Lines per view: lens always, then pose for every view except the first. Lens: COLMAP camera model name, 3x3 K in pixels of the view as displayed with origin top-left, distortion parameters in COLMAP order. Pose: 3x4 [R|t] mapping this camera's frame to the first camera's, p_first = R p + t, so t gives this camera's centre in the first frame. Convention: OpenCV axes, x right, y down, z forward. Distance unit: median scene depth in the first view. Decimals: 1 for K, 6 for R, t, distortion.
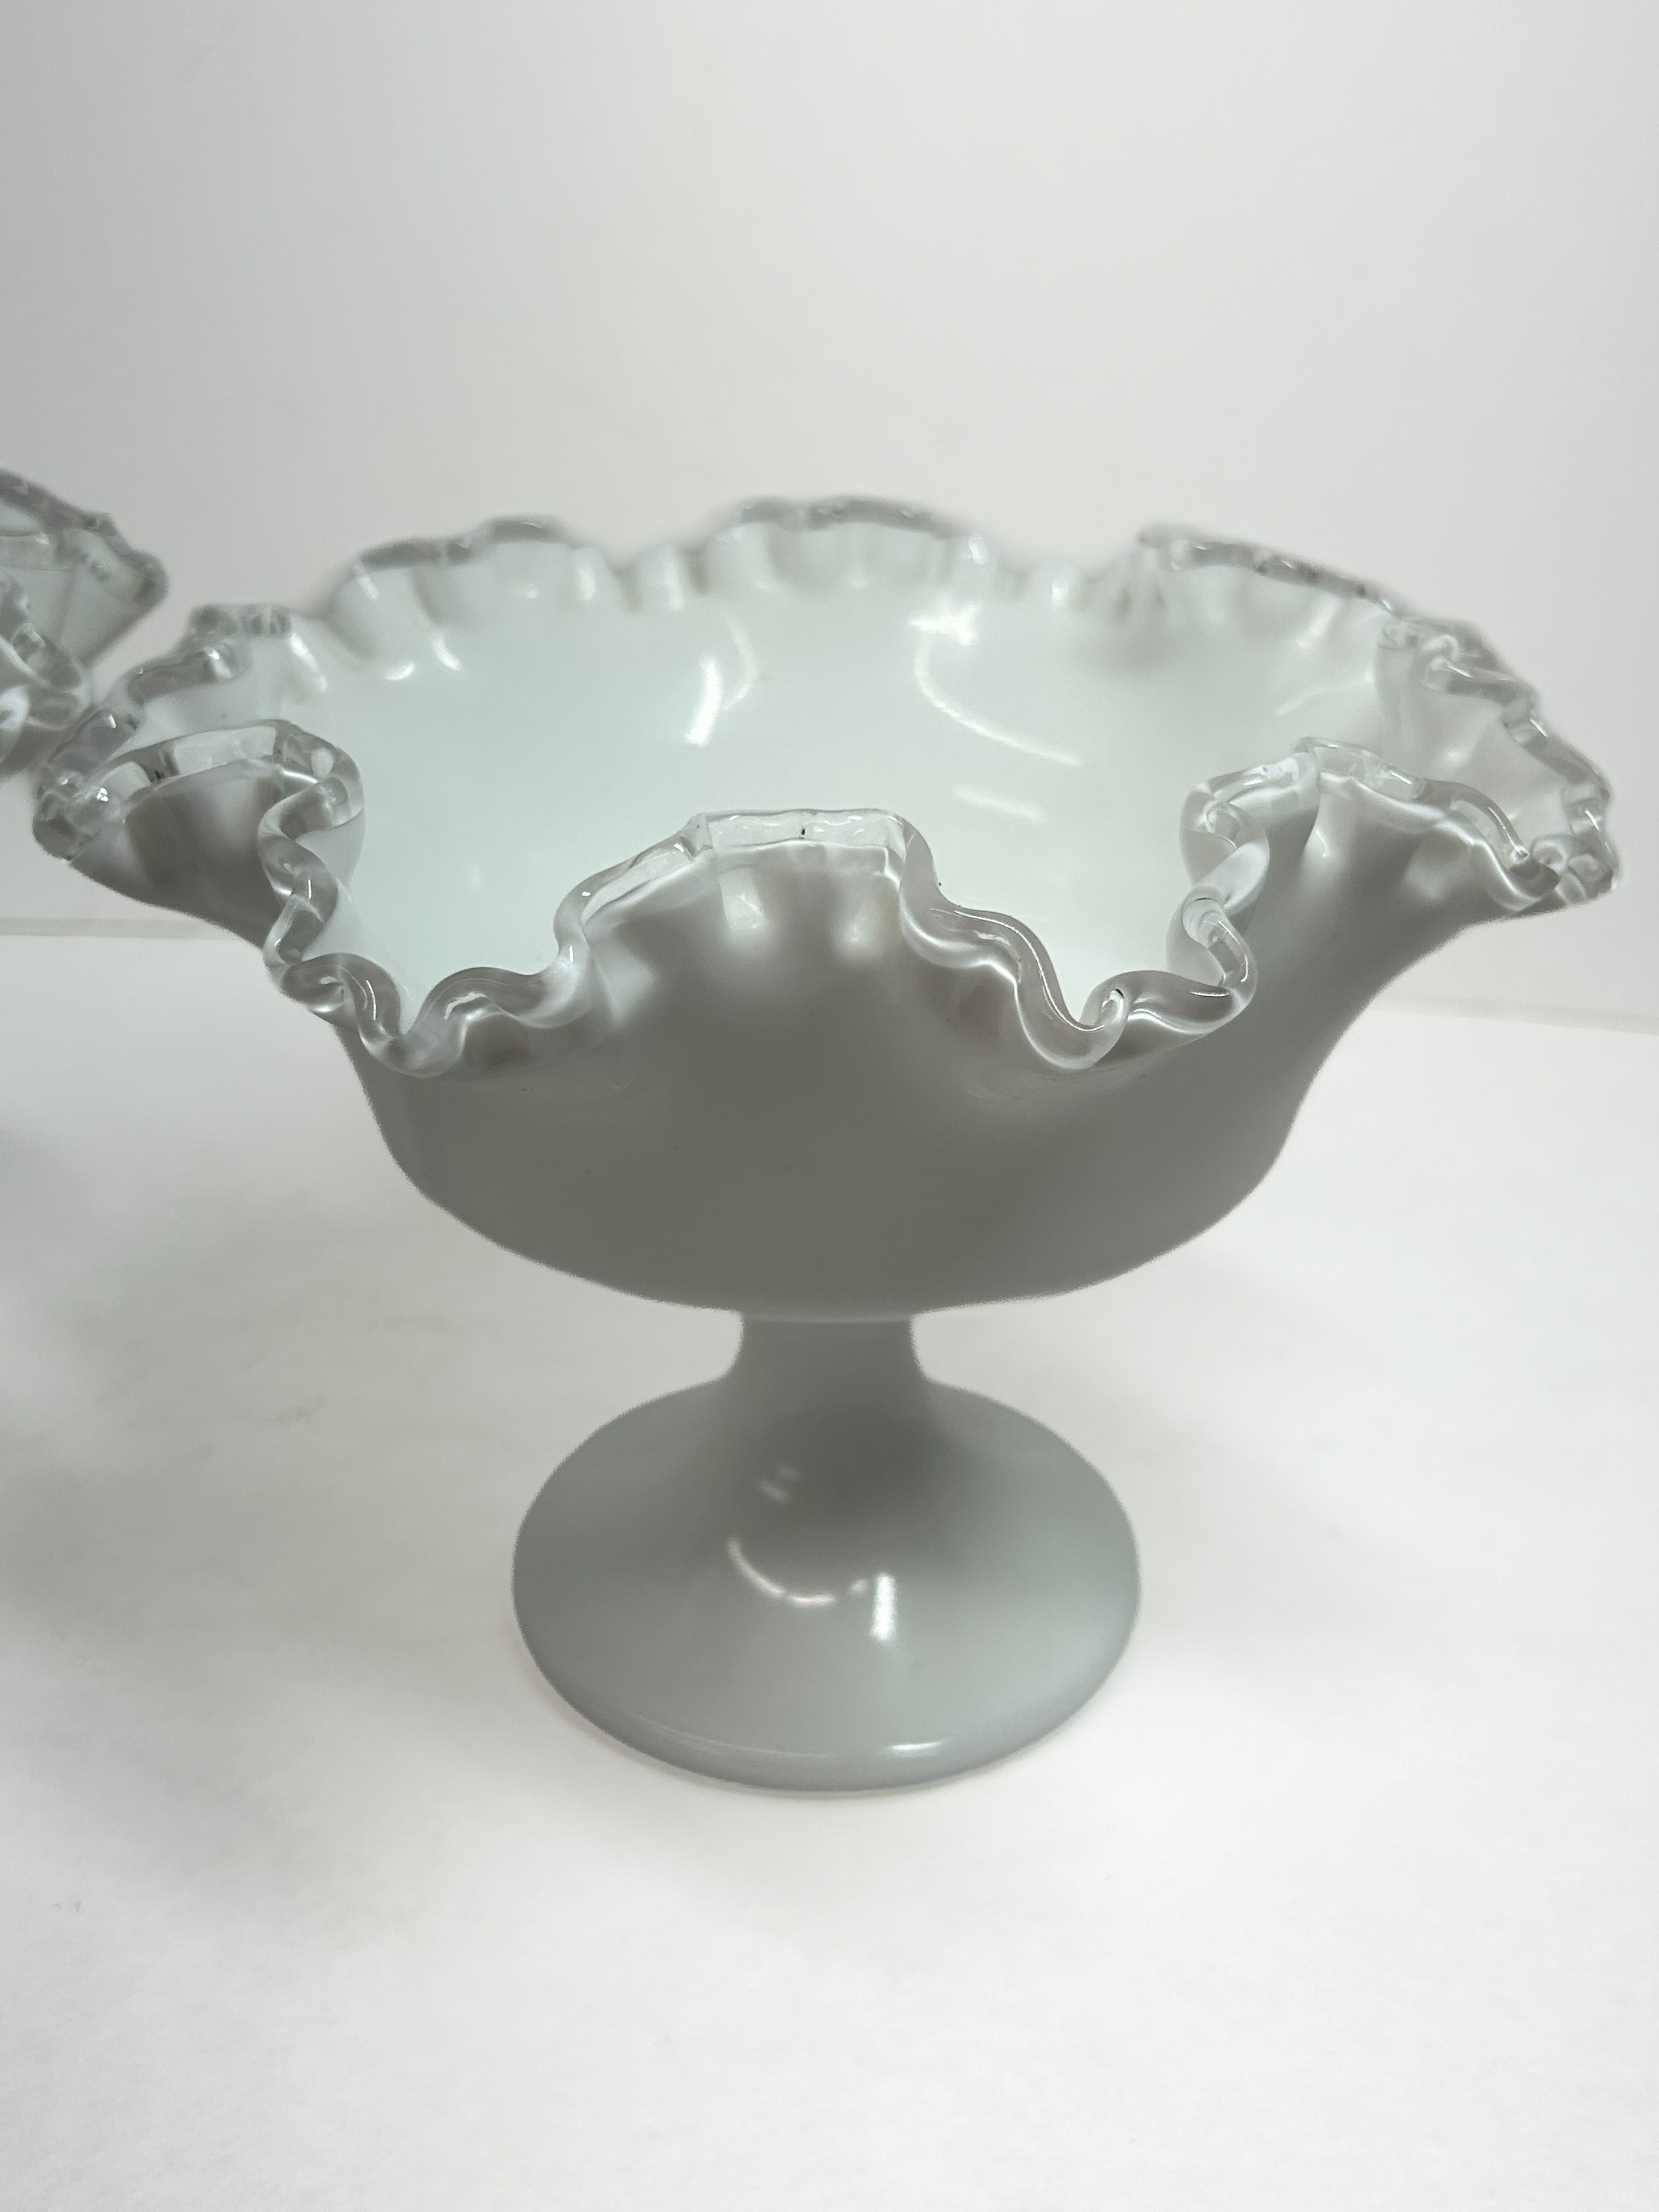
lens RADIAL K [[2326.9, 0, 840.4], [0, 2326.9, 1116.3], [0, 0, 1]] dist [0.166755, -0.349347]
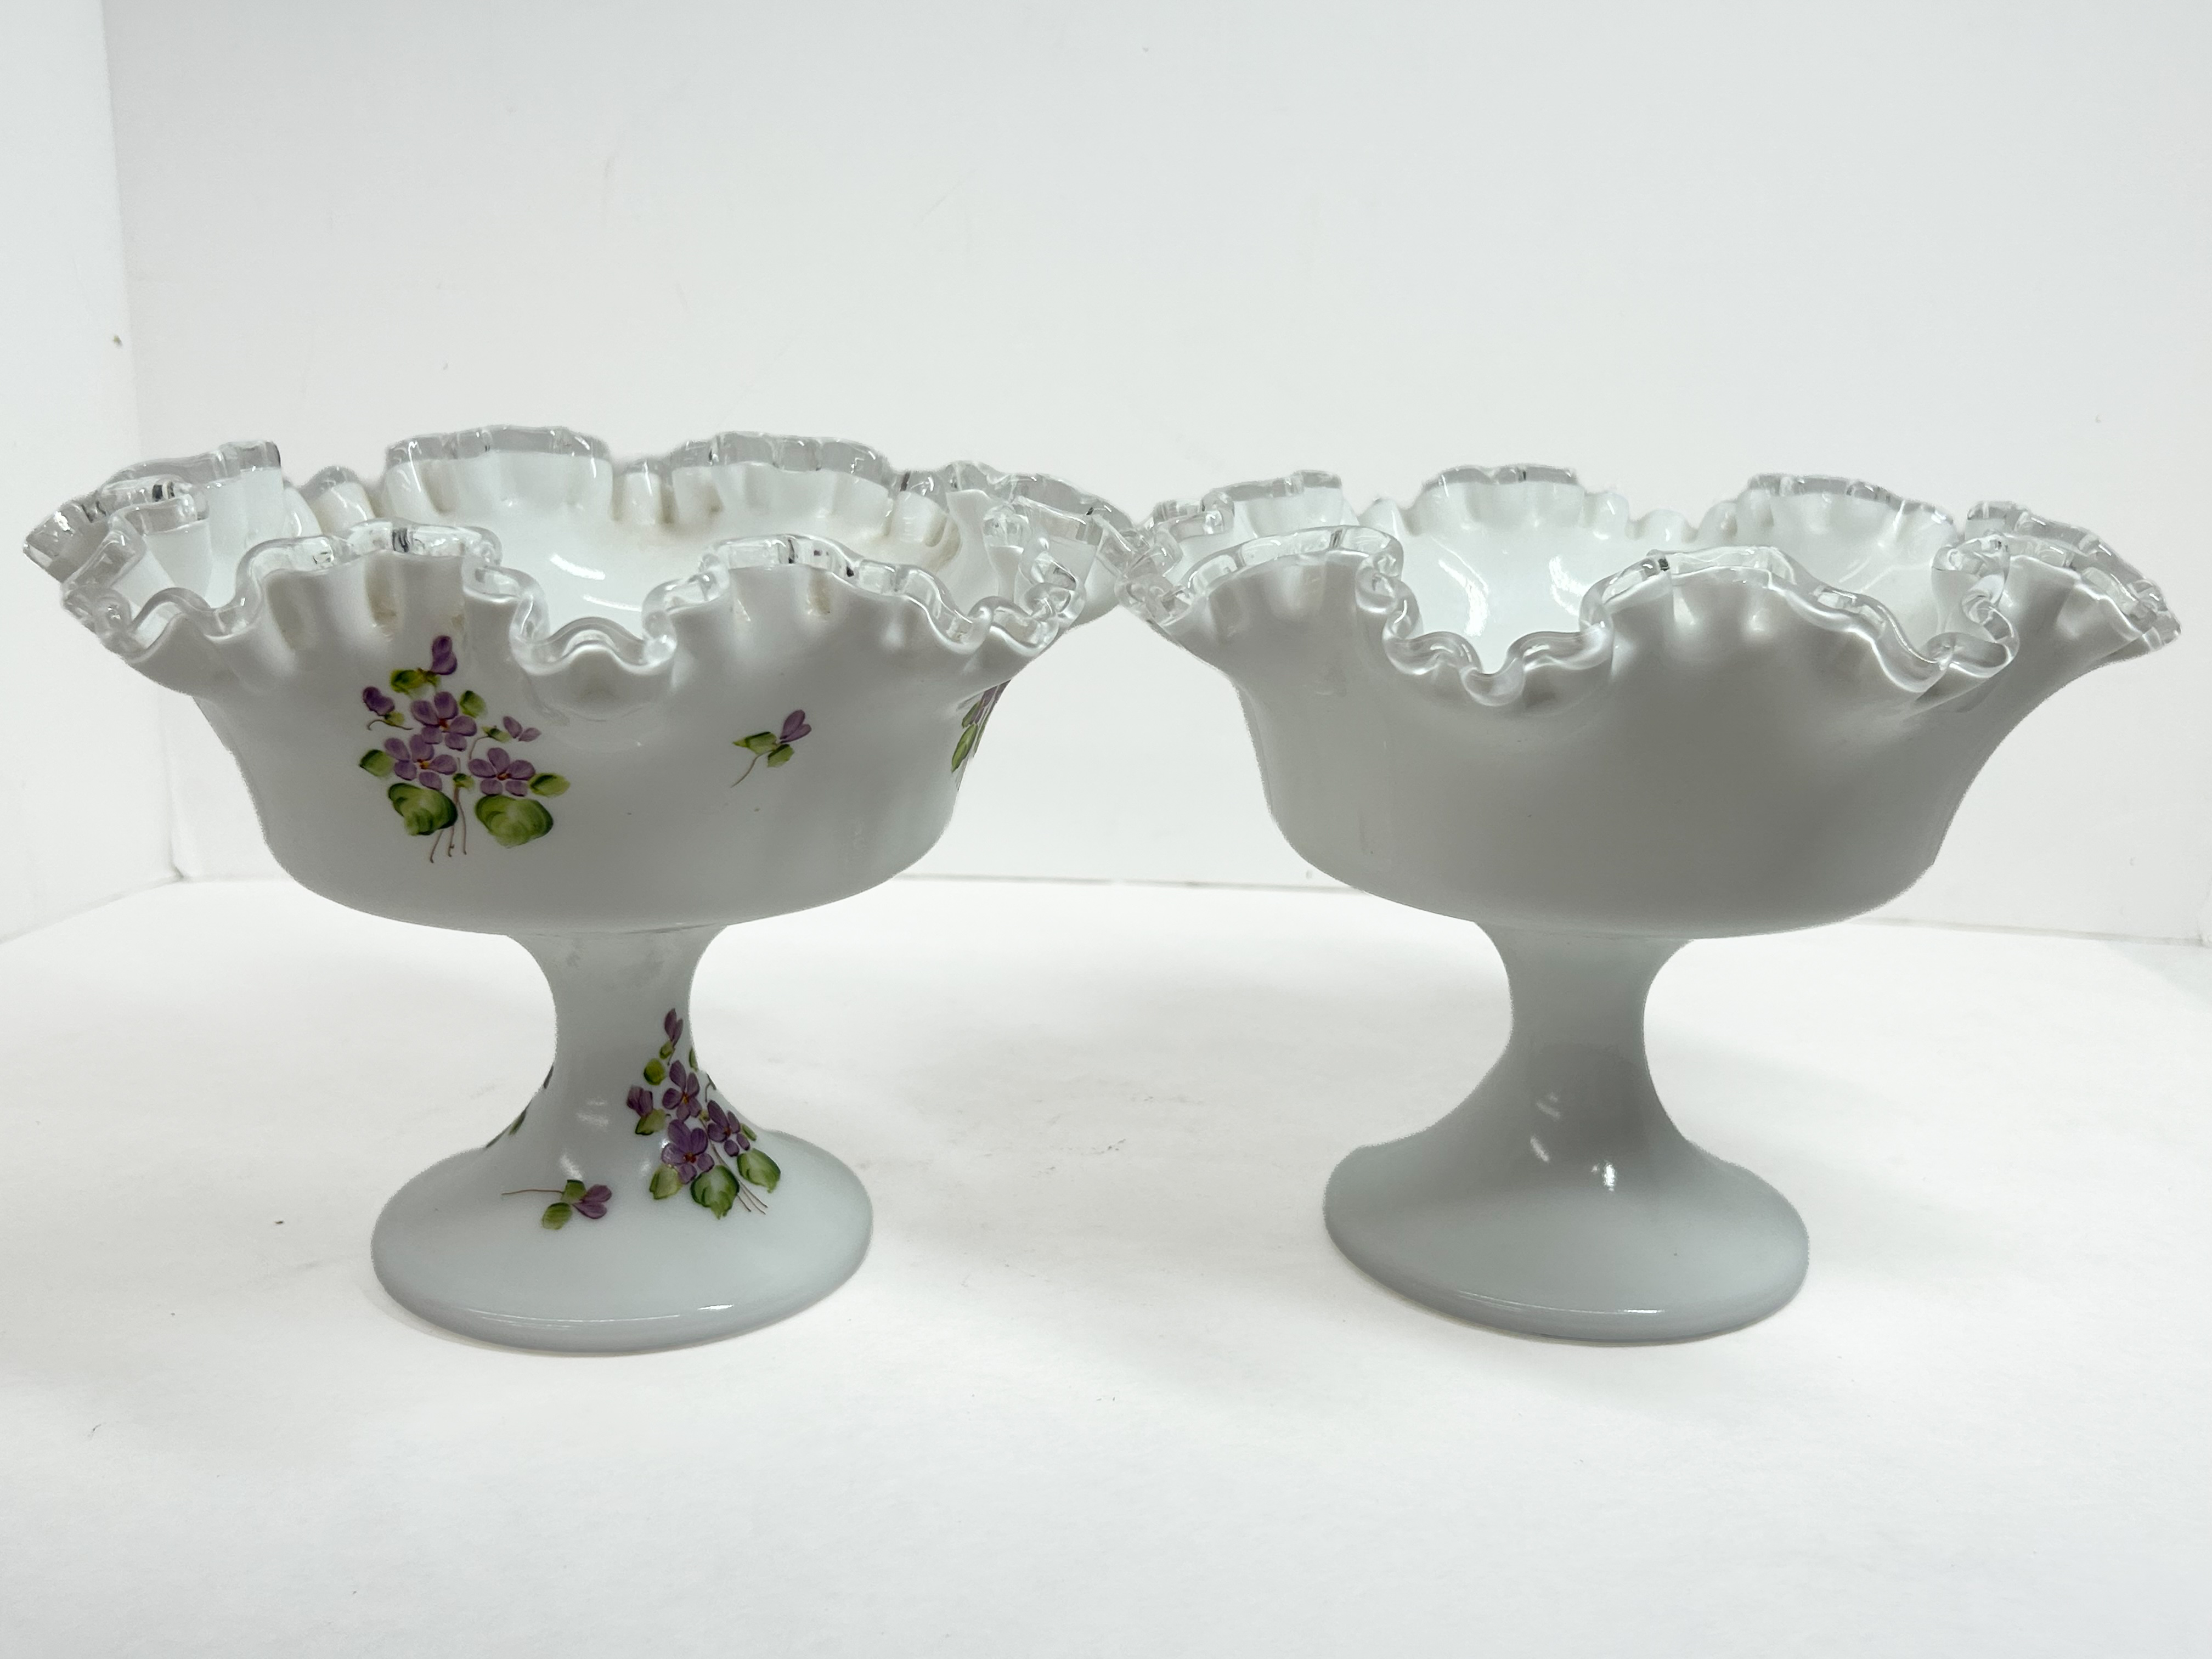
lens RADIAL K [[2326.9, 0, 1134.9], [0, 2326.9, 827.8], [0, 0, 1]] dist [0.166755, -0.349347]
pose [[0.997153, -0.001207, 0.075393, -0.480456], [0.017309, 0.976834, -0.213297, 0.351314], [-0.073389, 0.213995, 0.974074, -0.442254]]
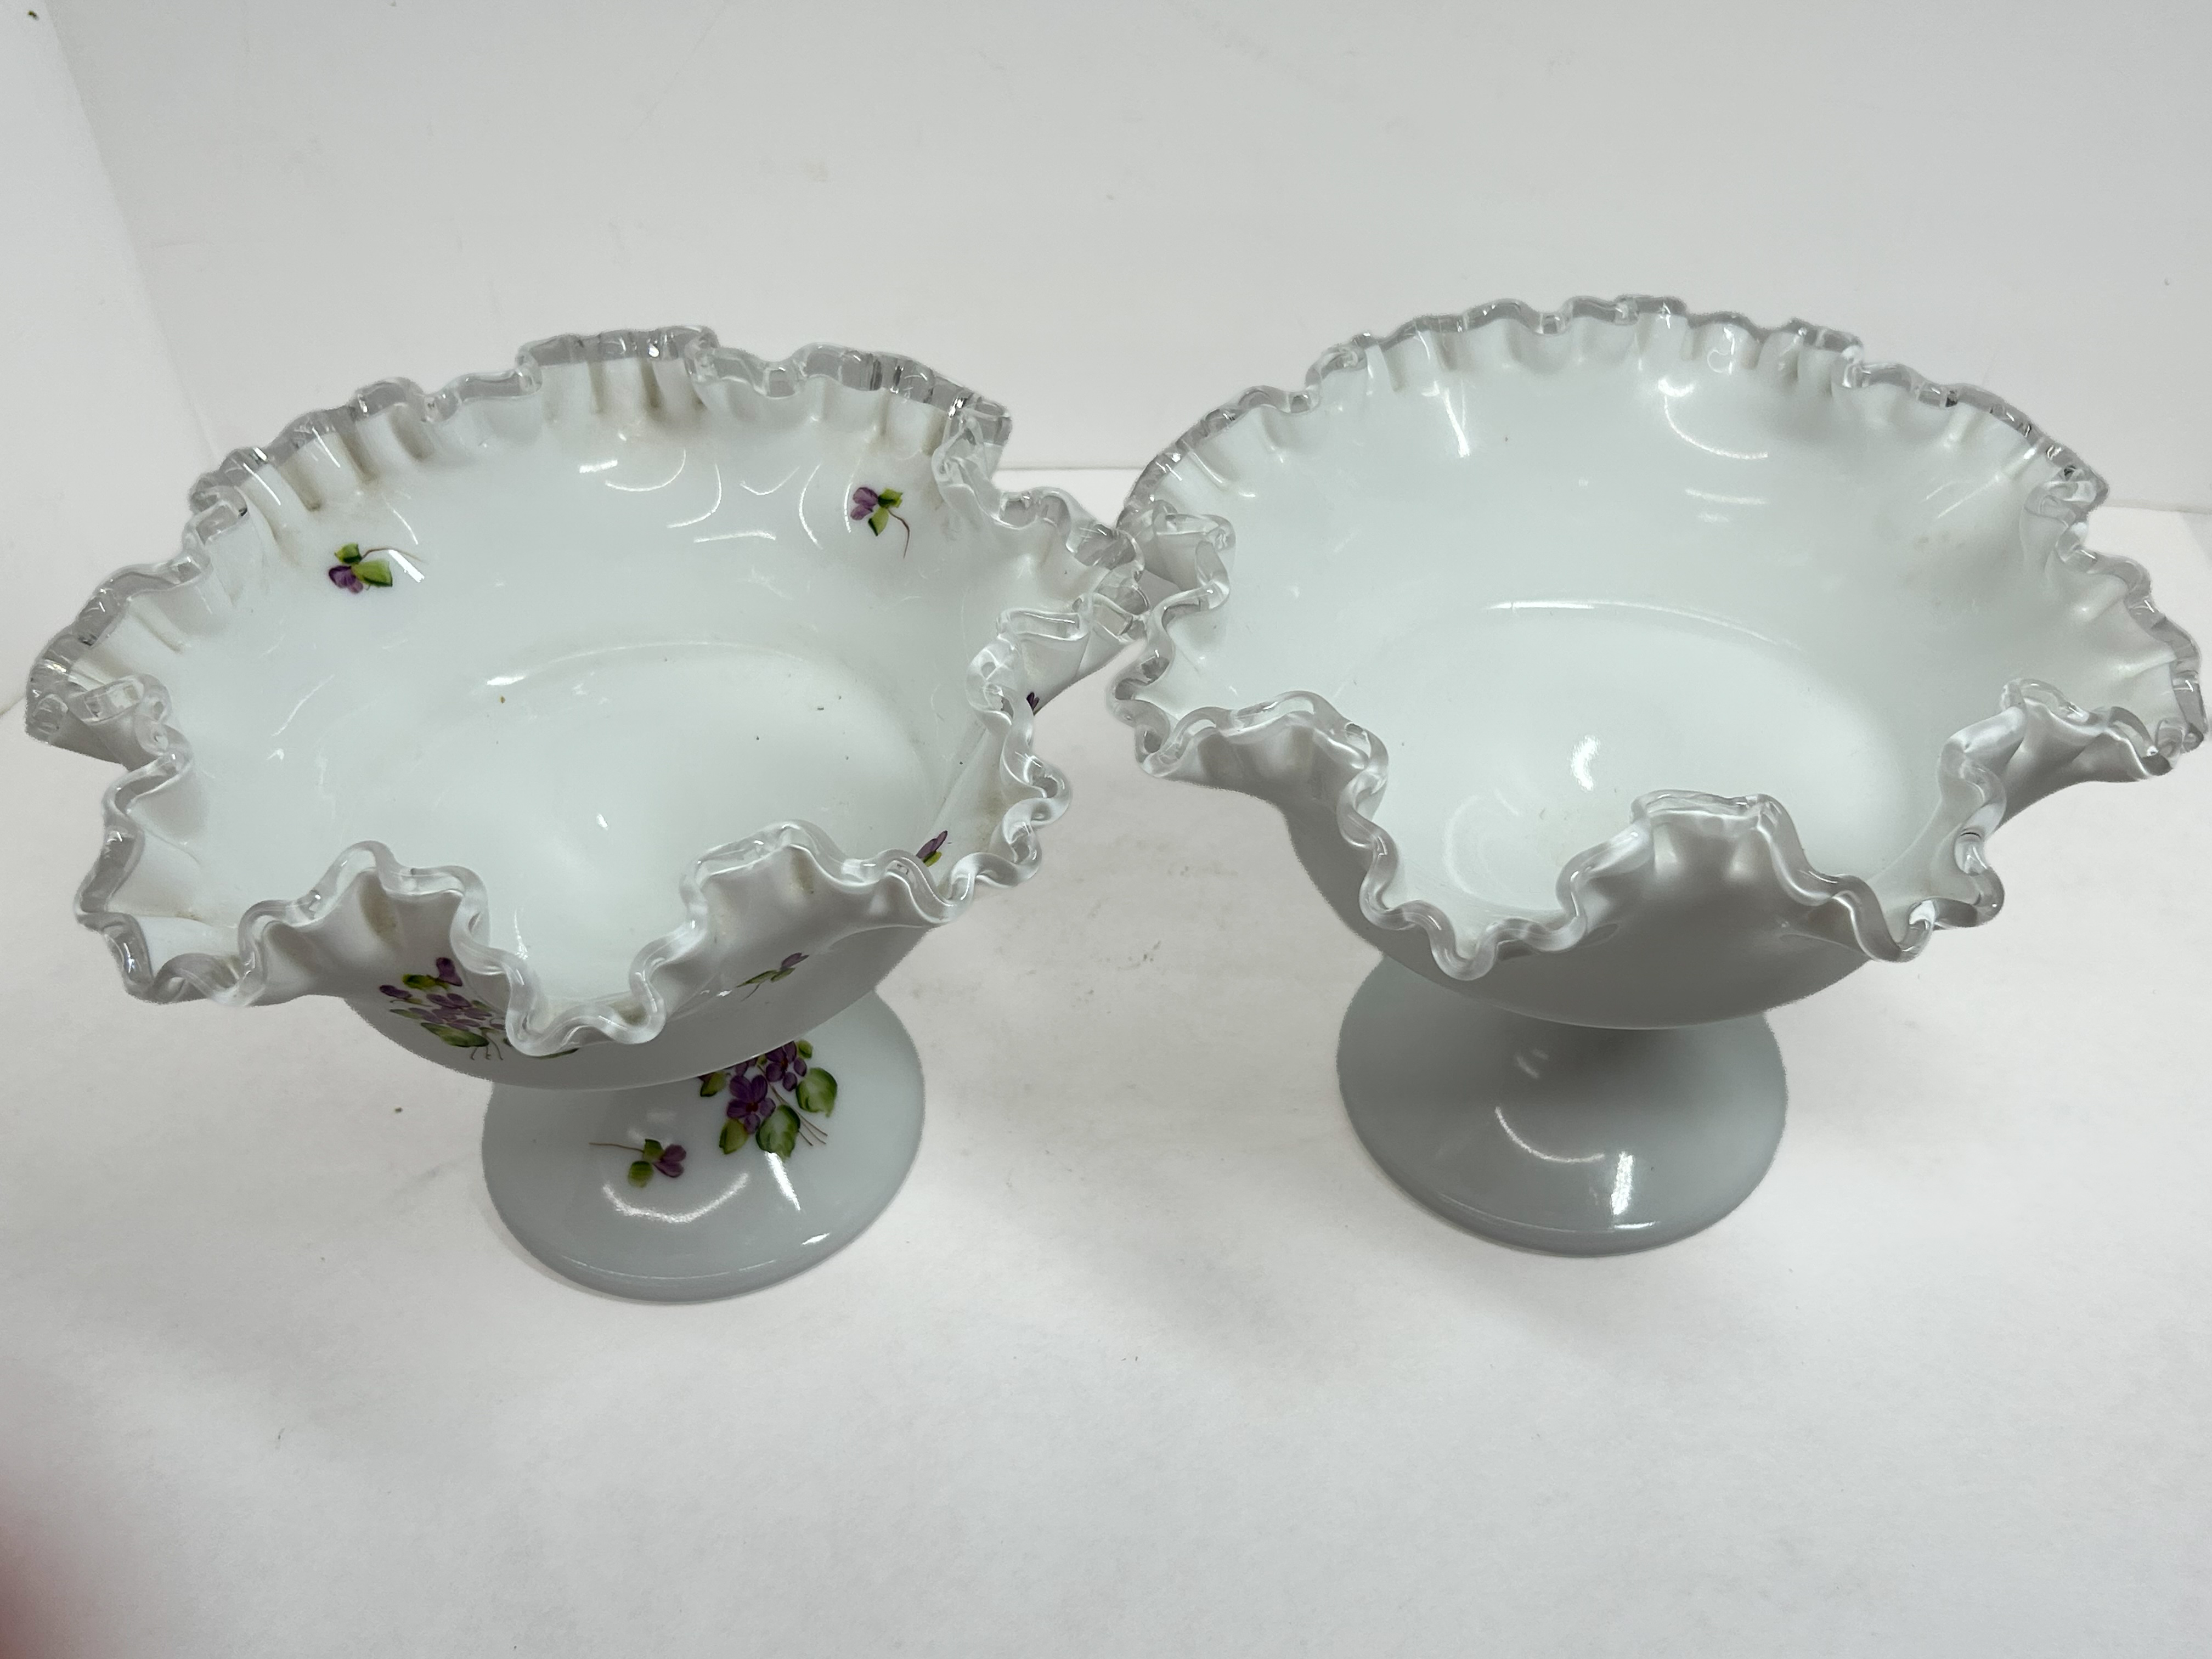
lens RADIAL K [[2326.9, 0, 1134.9], [0, 2326.9, 827.8], [0, 0, 1]] dist [0.166755, -0.349347]
pose [[0.998727, -0.050363, 0.002667, -0.361956], [0.047573, 0.958319, 0.281713, -0.513006], [-0.016744, -0.281227, 0.959495, -0.450330]]
